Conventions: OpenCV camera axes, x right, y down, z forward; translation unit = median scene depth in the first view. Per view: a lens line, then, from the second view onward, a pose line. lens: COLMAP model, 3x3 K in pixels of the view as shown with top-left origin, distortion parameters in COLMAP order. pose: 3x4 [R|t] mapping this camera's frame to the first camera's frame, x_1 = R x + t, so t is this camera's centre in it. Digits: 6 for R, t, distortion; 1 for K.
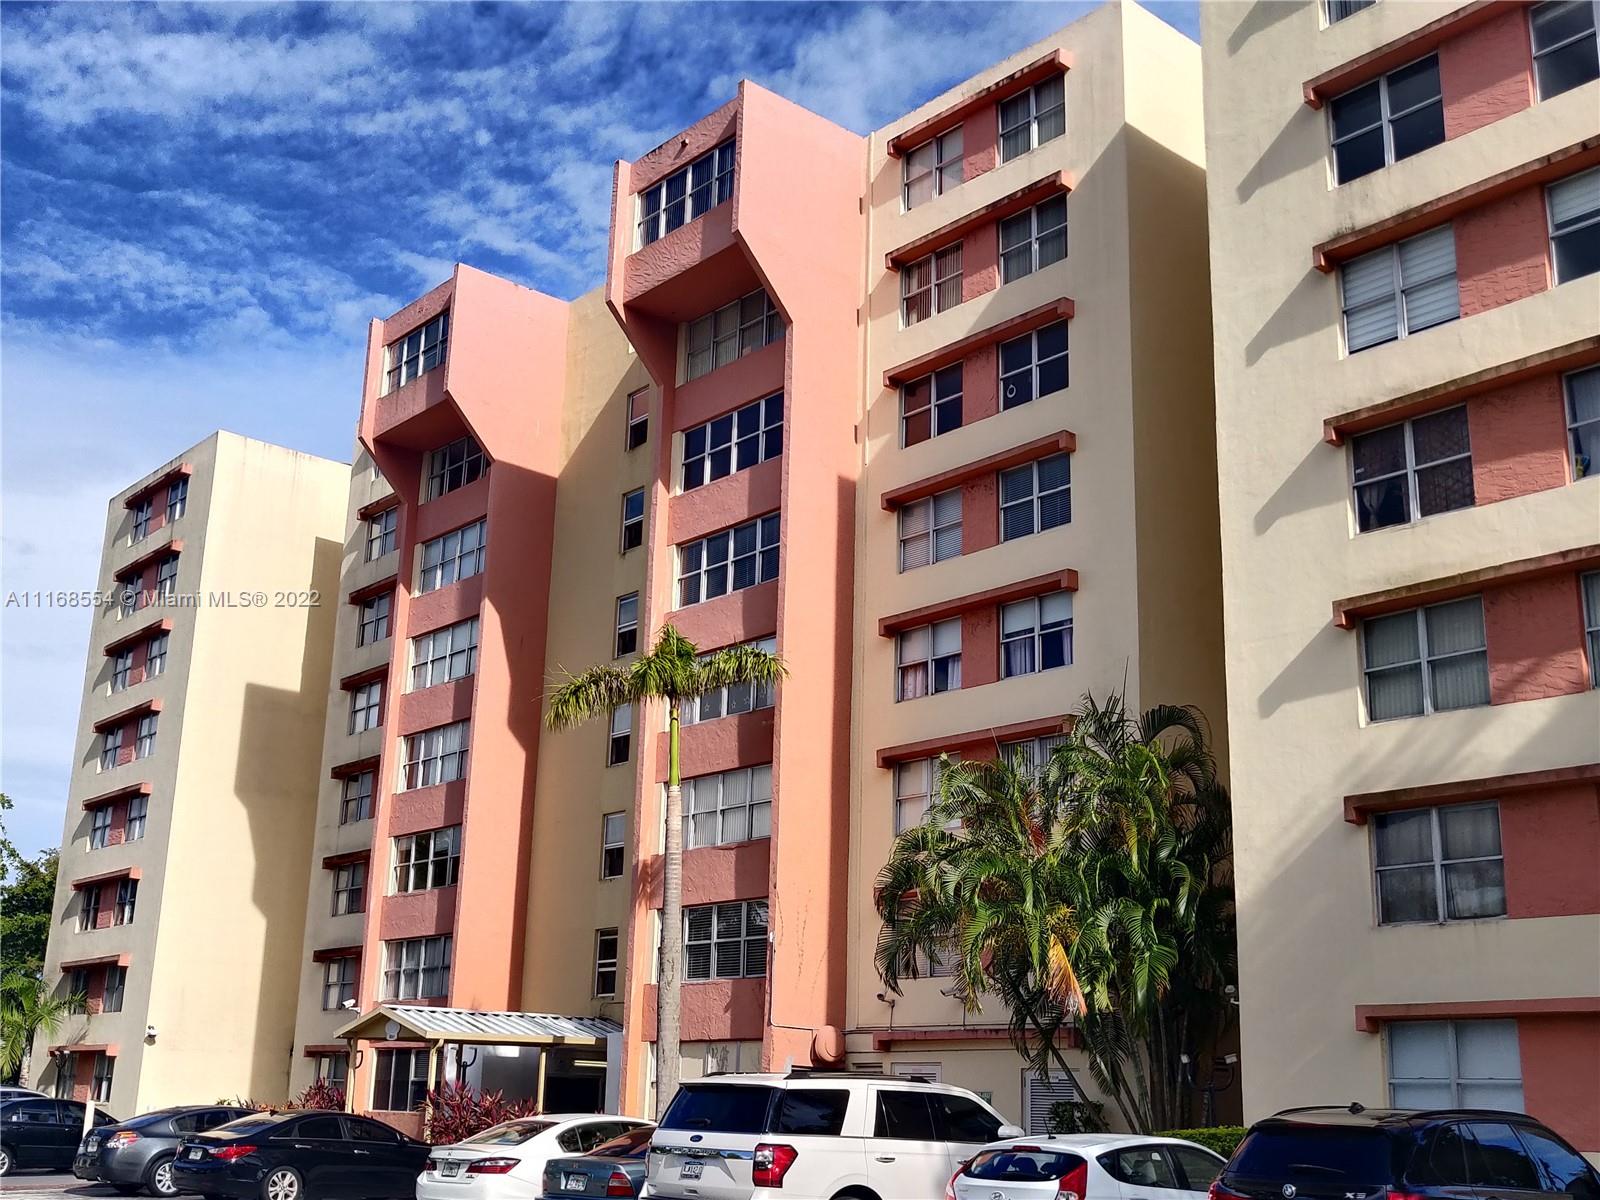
lens RADIAL K [[1742.2, 0, 797.5], [0, 1742.2, 607.7], [0, 0, 1]] dist [0.054743, 0.000000]
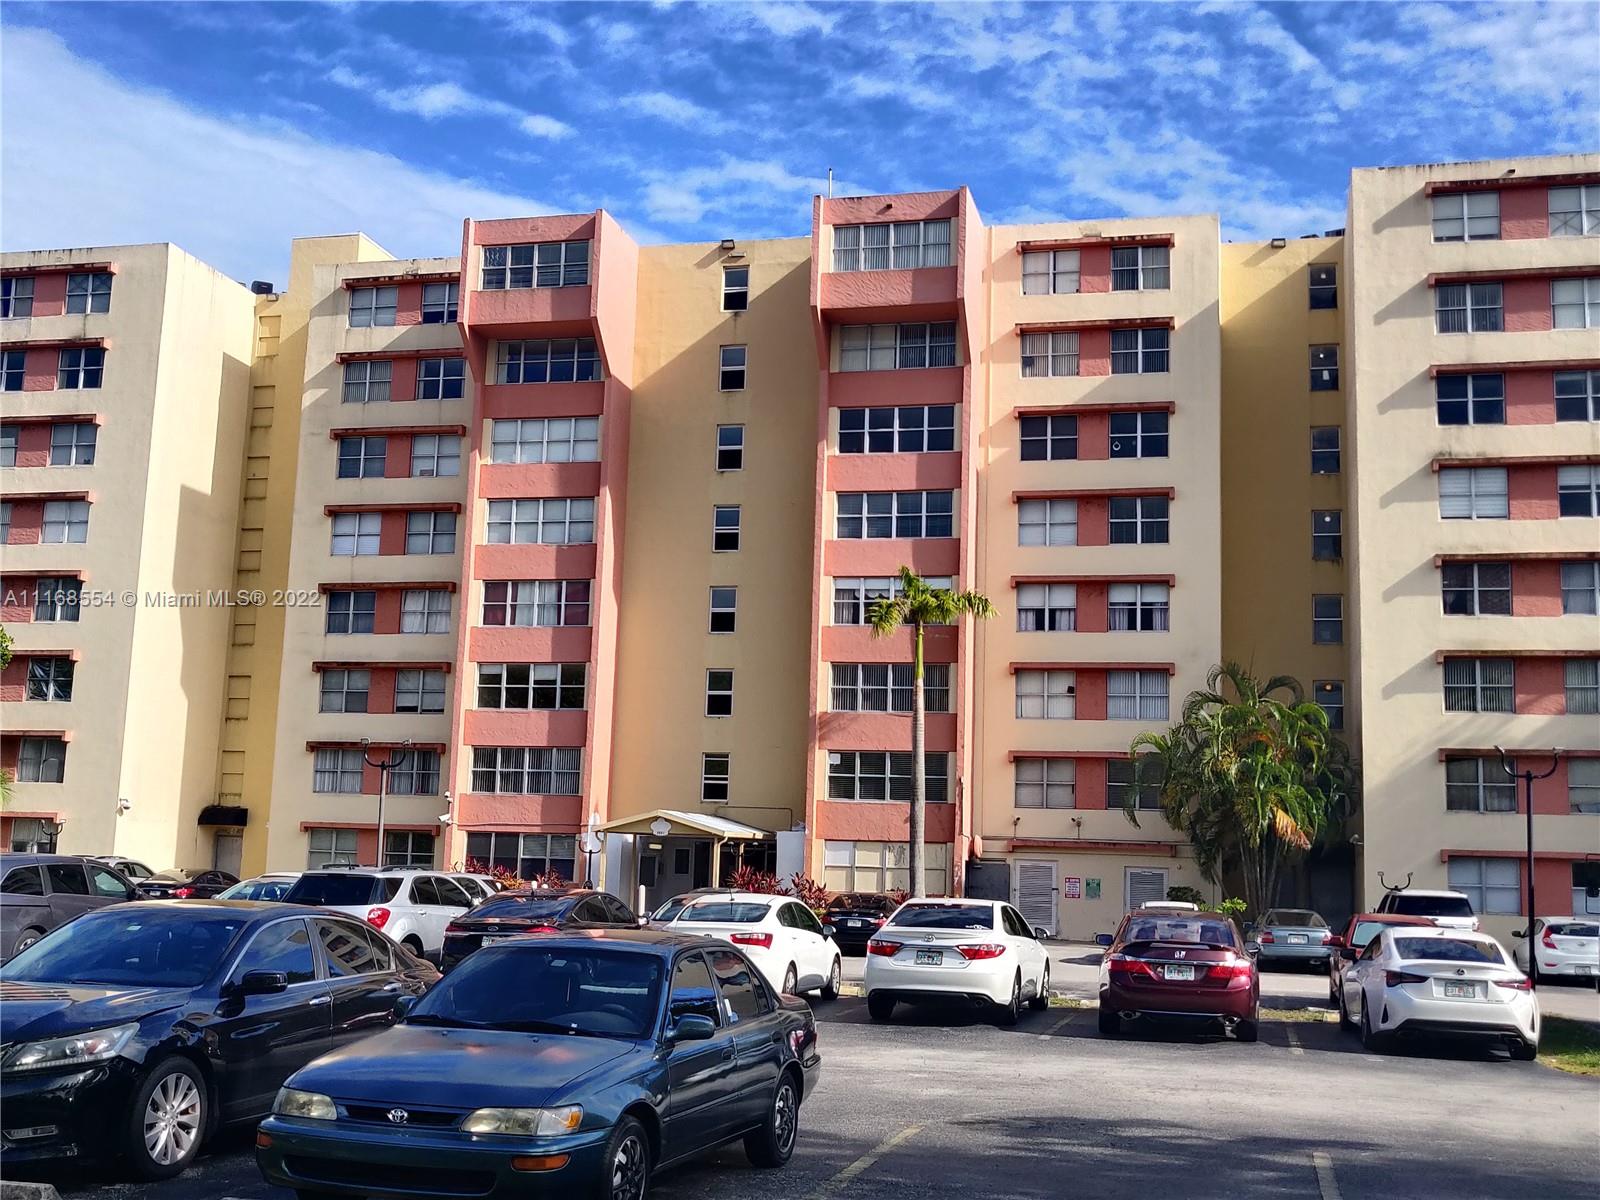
lens RADIAL K [[1742.2, 0, 804.9], [0, 1742.2, 598.3], [0, 0, 1]] dist [0.054743, 0.000000]
pose [[0.825319, 0.089077, 0.557596, -1.024032], [-0.166412, 0.981992, 0.089438, -0.086917], [-0.539588, -0.166606, 0.825280, -0.183894]]
